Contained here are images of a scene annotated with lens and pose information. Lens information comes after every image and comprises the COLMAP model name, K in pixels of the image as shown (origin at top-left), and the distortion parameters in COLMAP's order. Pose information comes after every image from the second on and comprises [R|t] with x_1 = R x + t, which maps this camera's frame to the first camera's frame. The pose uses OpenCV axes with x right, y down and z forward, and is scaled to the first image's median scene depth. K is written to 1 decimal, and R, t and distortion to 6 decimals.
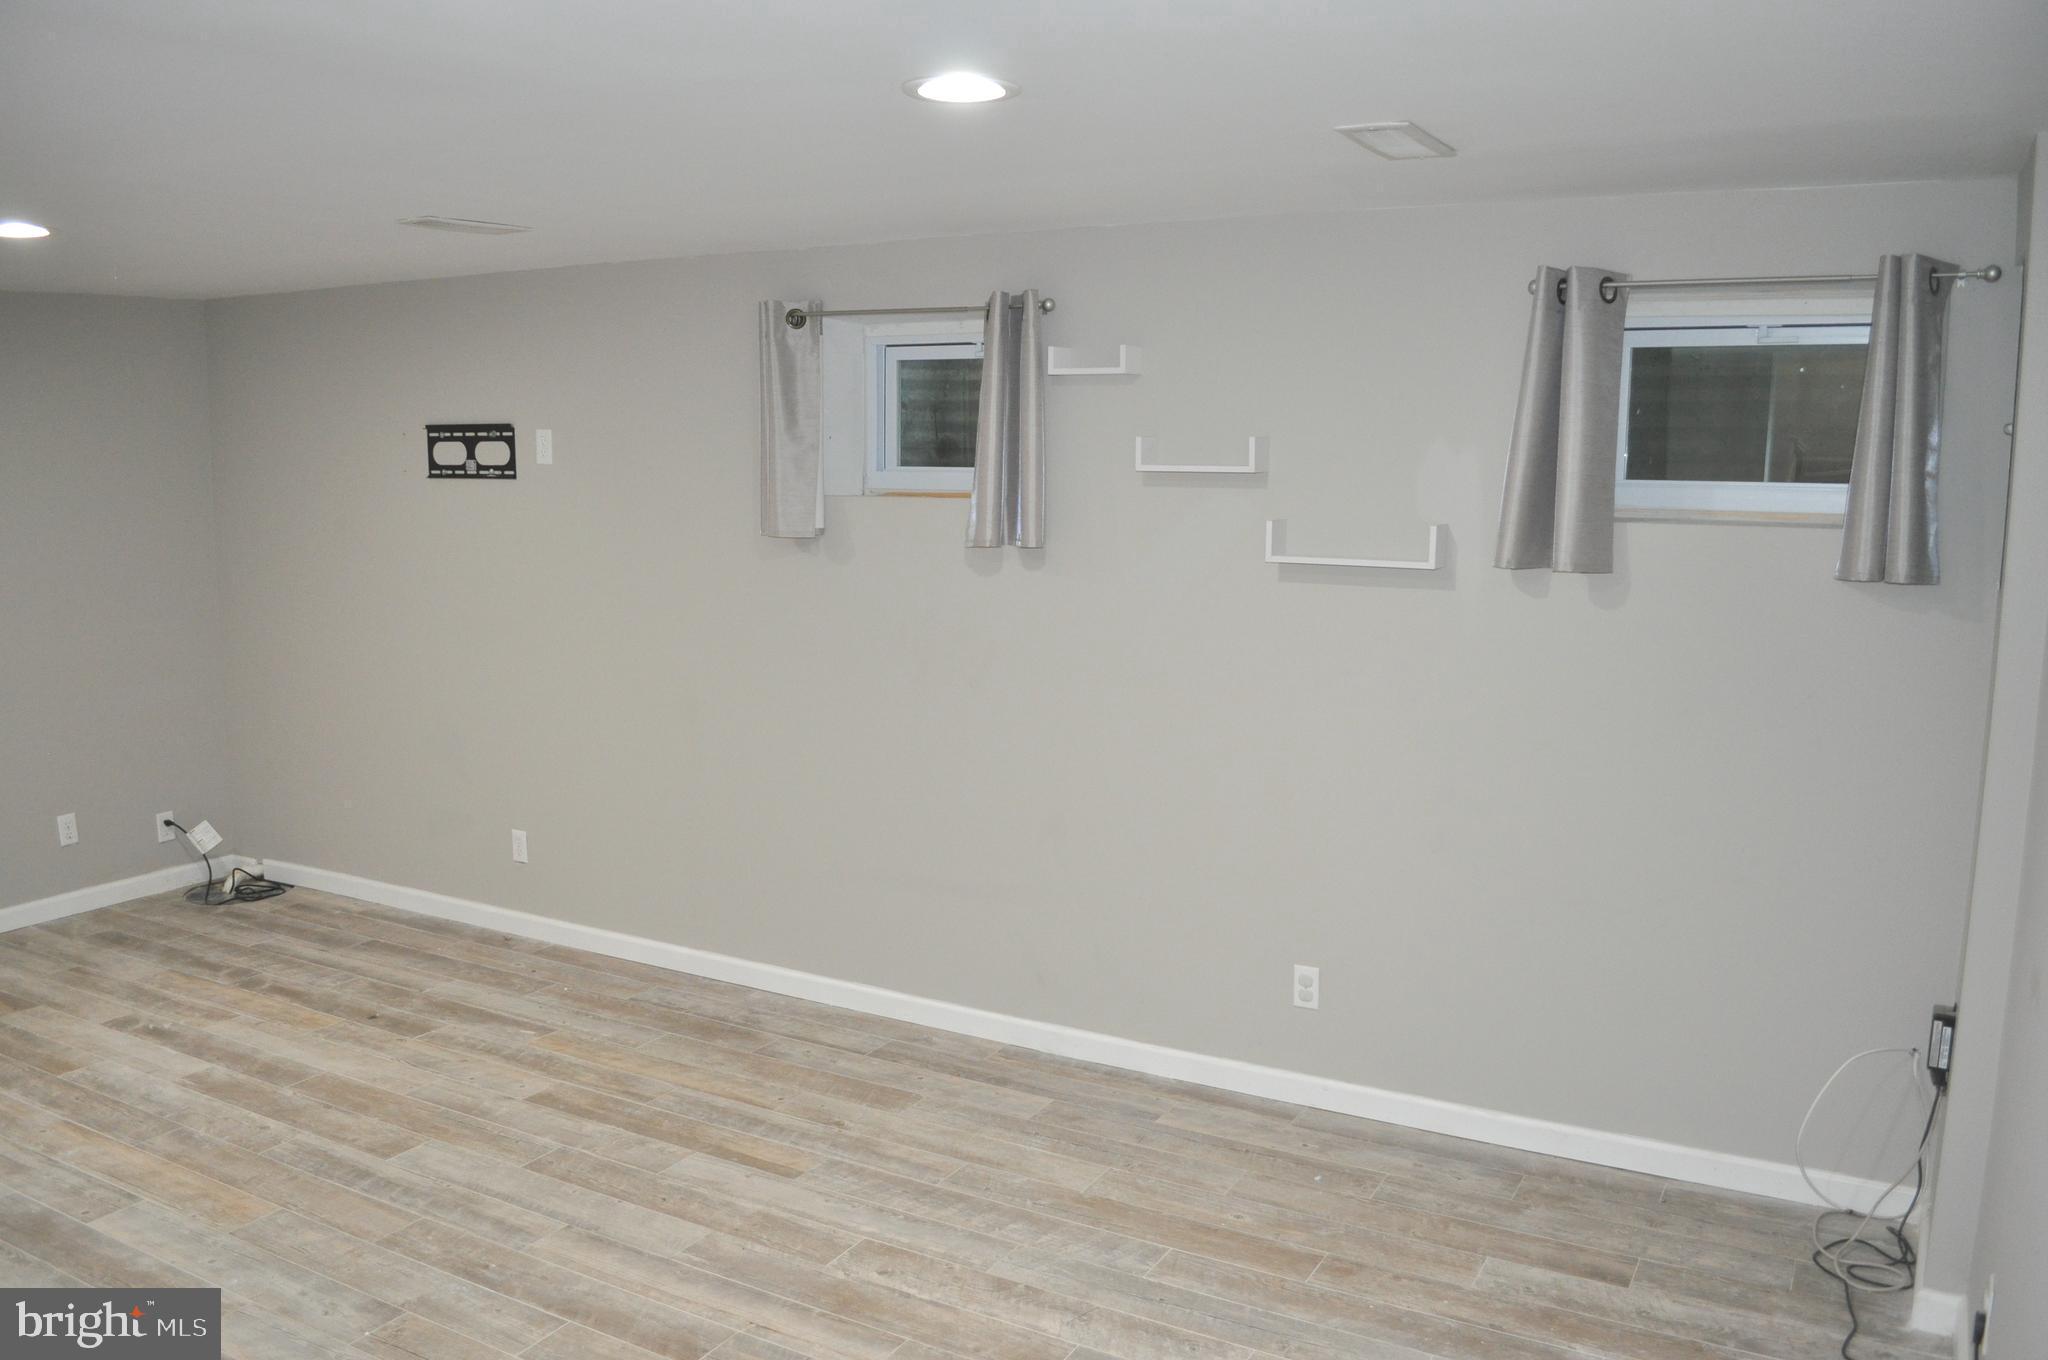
lens RADIAL K [[1607.1, 0, 1010.8], [0, 1607.1, 686.1], [0, 0, 1]] dist [-0.080780, 0.005091]
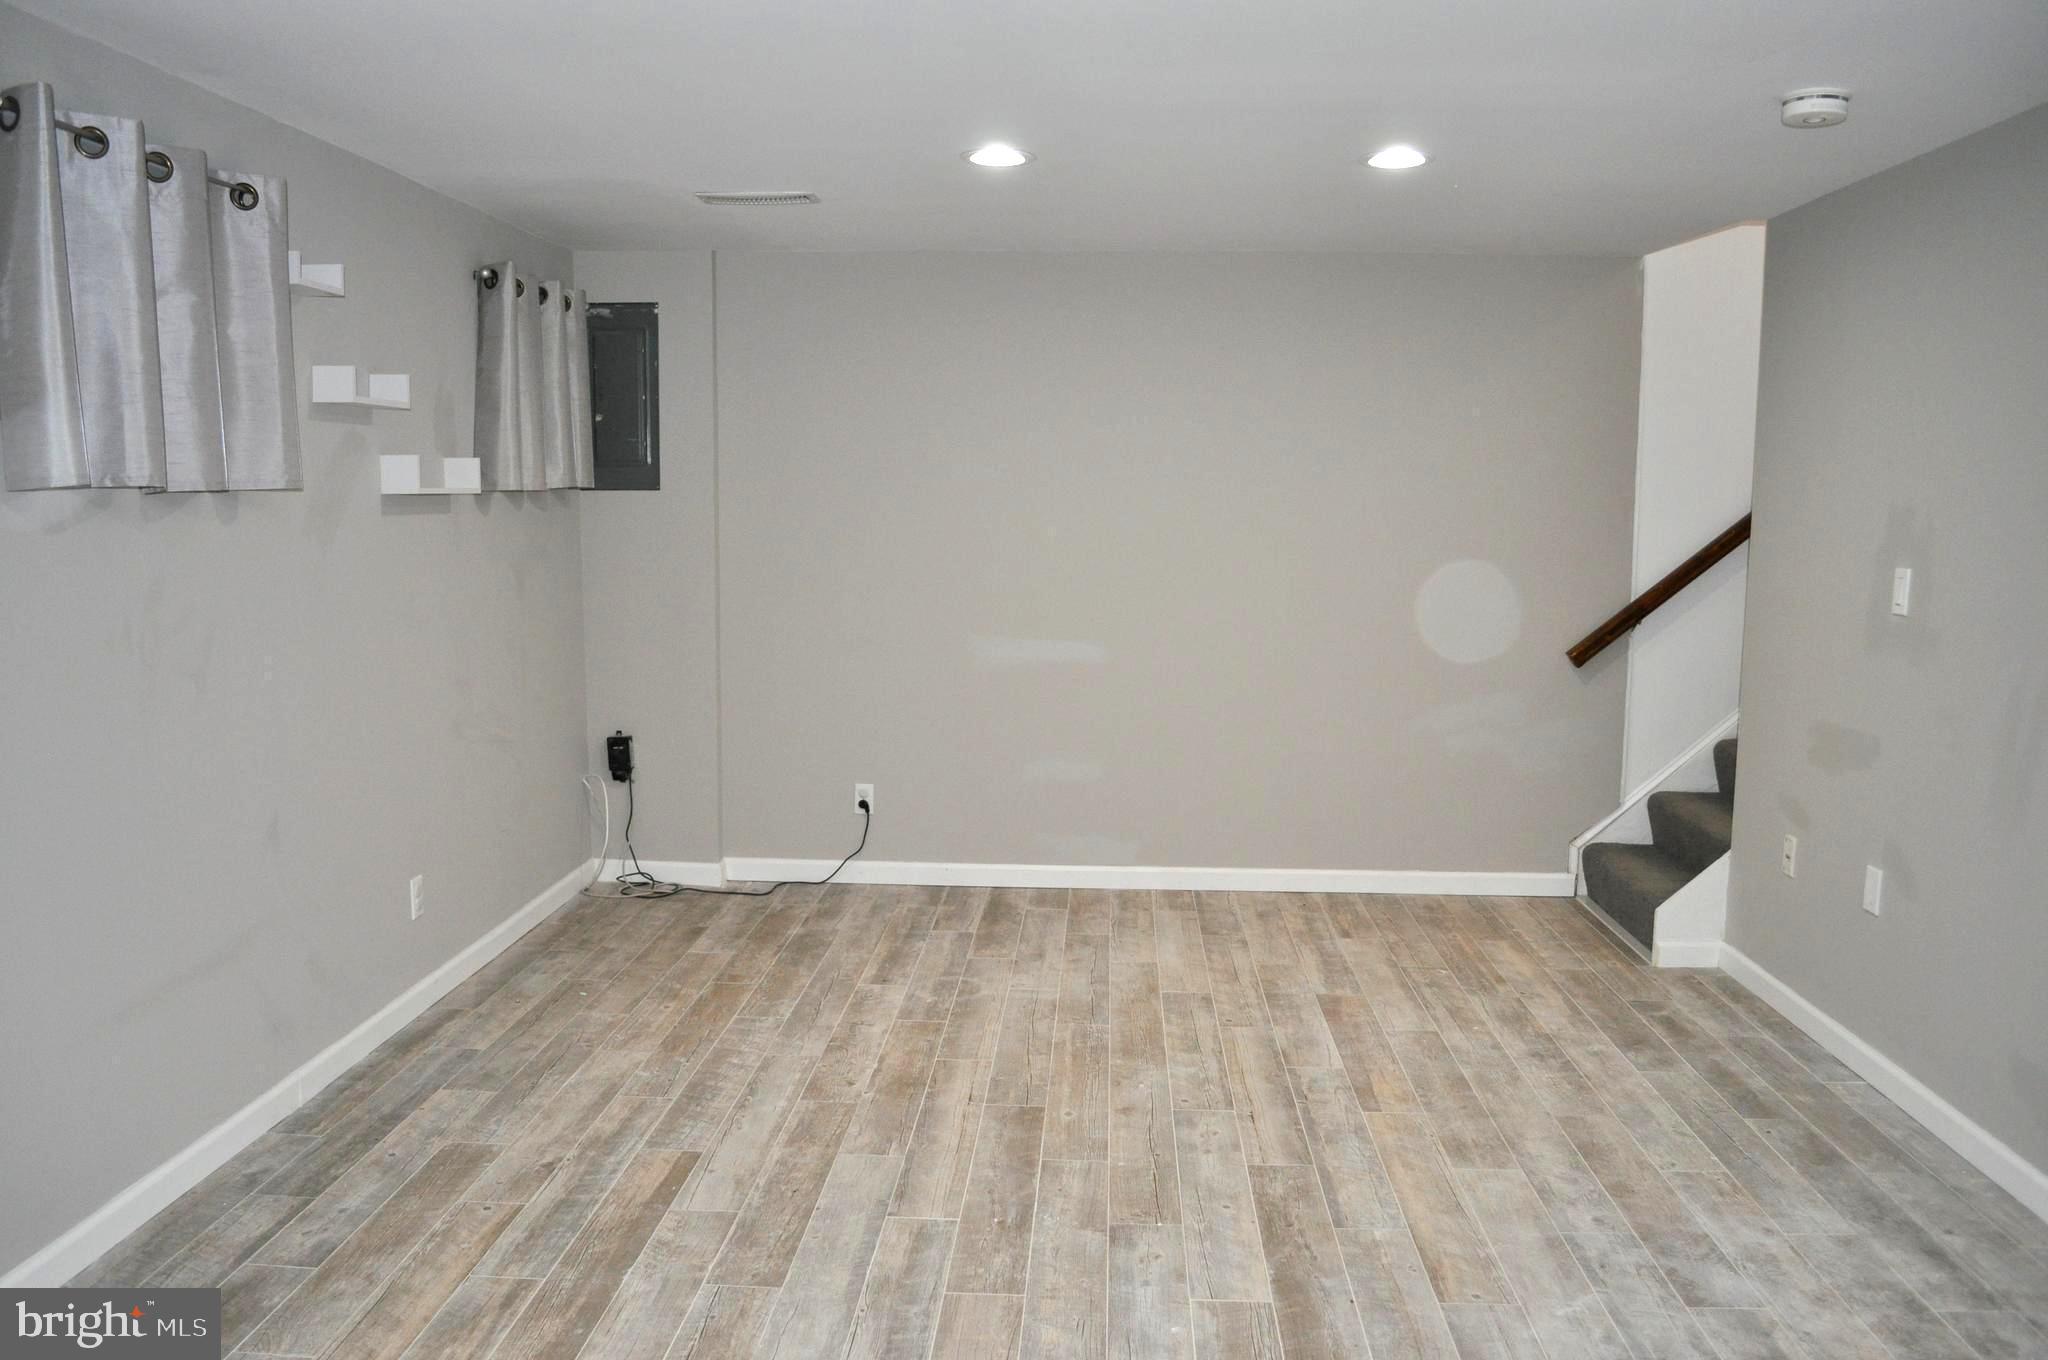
lens RADIAL K [[1607.1, 0, 1025.2], [0, 1607.1, 680.5], [0, 0, 1]] dist [-0.080780, 0.005091]
pose [[-0.448072, -0.108438, 0.887397, -0.884200], [0.129482, 0.974279, 0.184434, -0.090634], [-0.884571, 0.197541, -0.422506, 1.023299]]
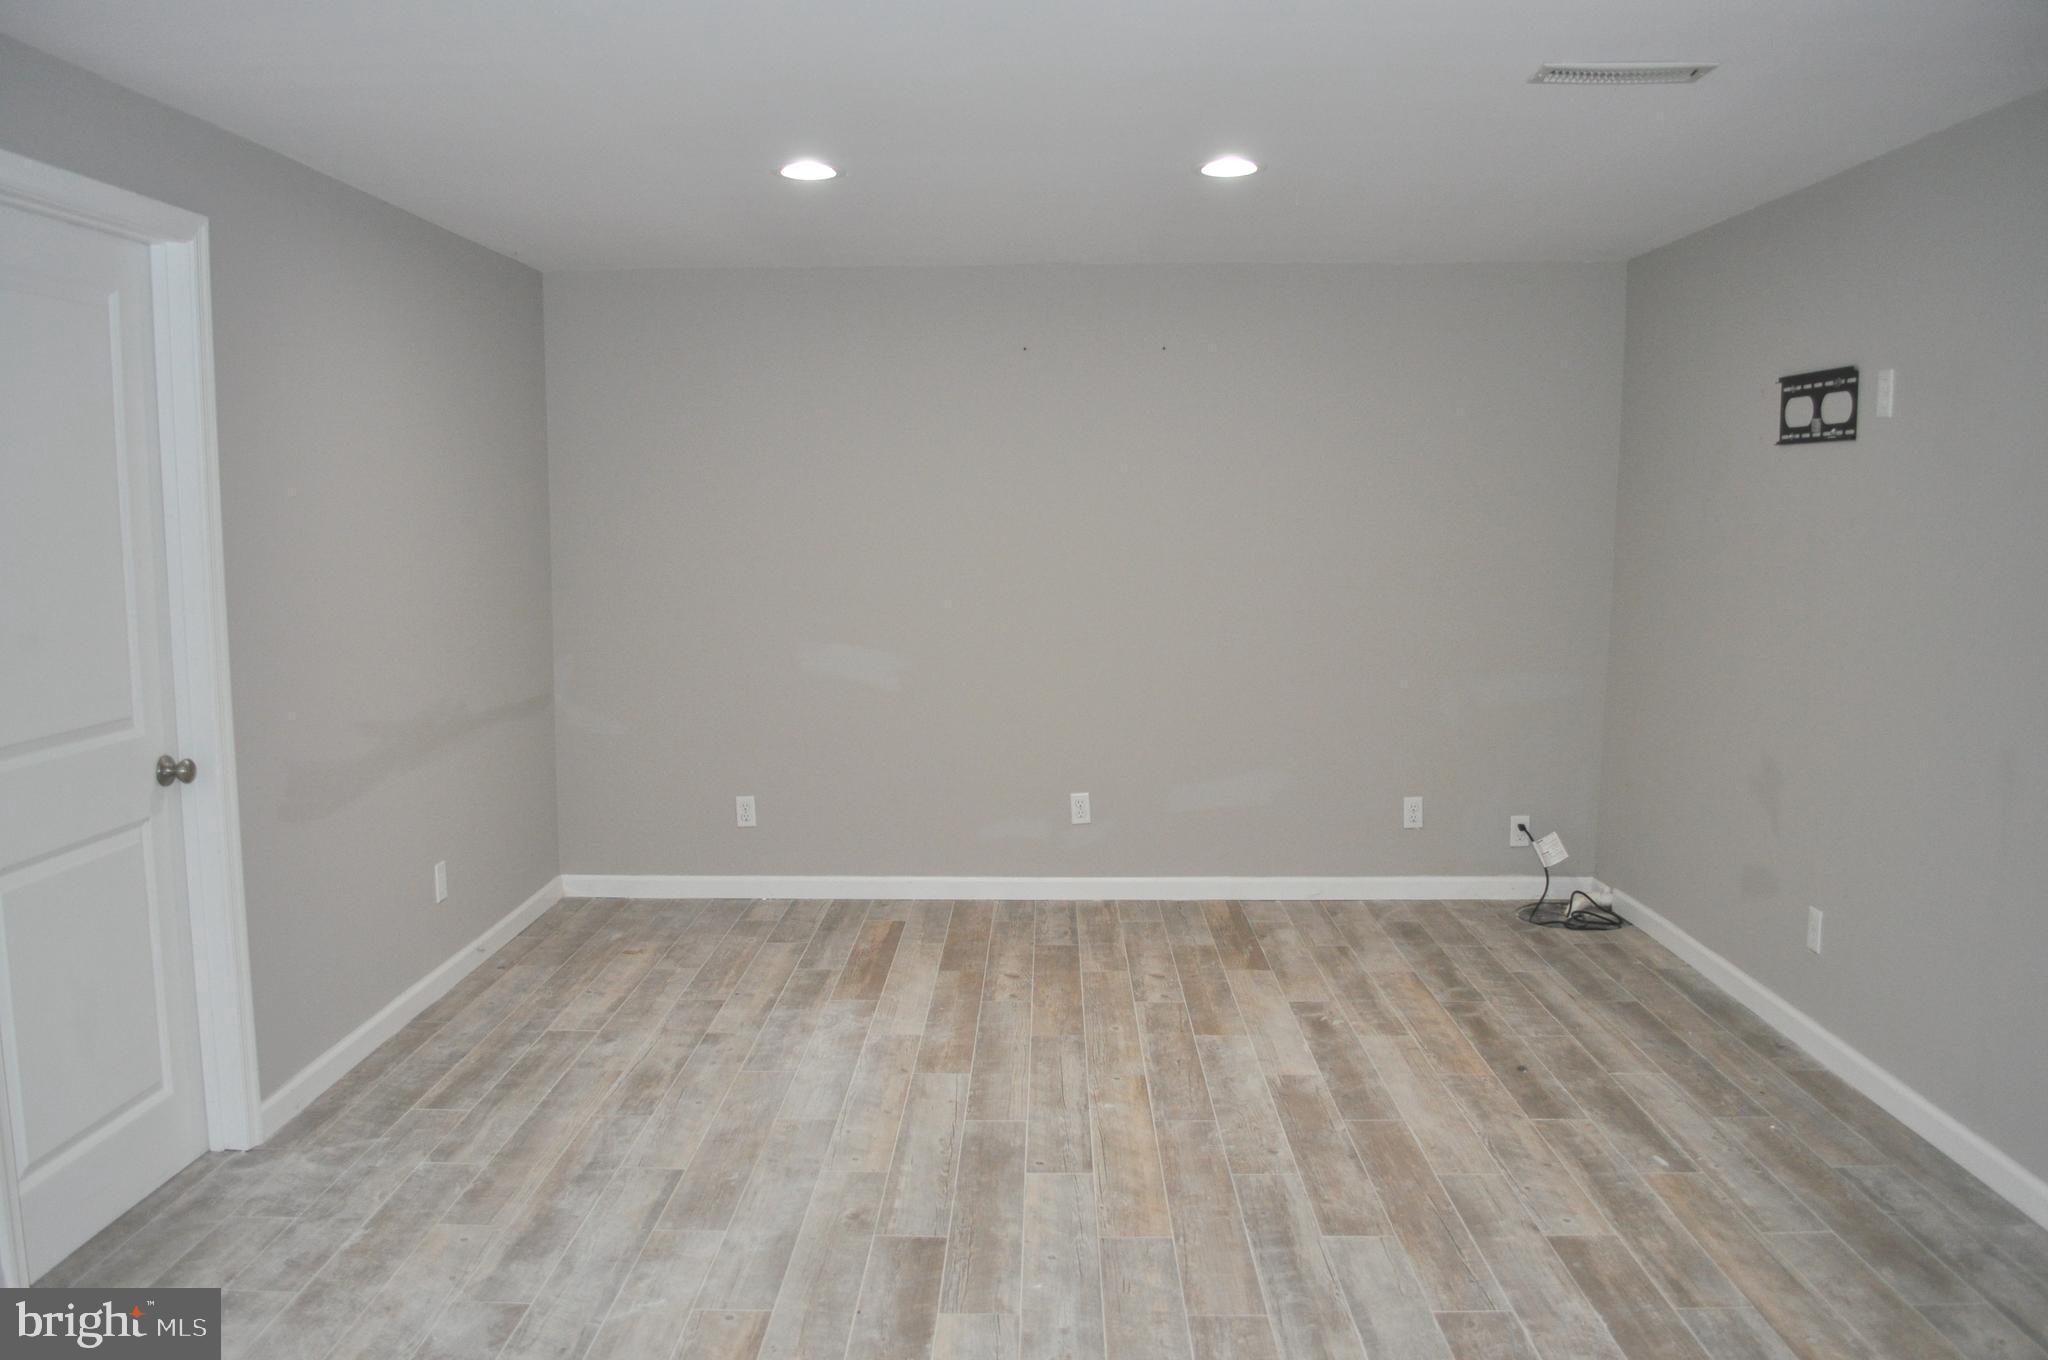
lens RADIAL K [[1607.1, 0, 1022.4], [0, 1607.1, 687.0], [0, 0, 1]] dist [-0.080780, 0.005091]
pose [[0.481828, 0.099262, -0.870626, 0.188857], [-0.129737, 0.990694, 0.041152, 0.006159], [0.866609, 0.093124, 0.490222, 0.389324]]
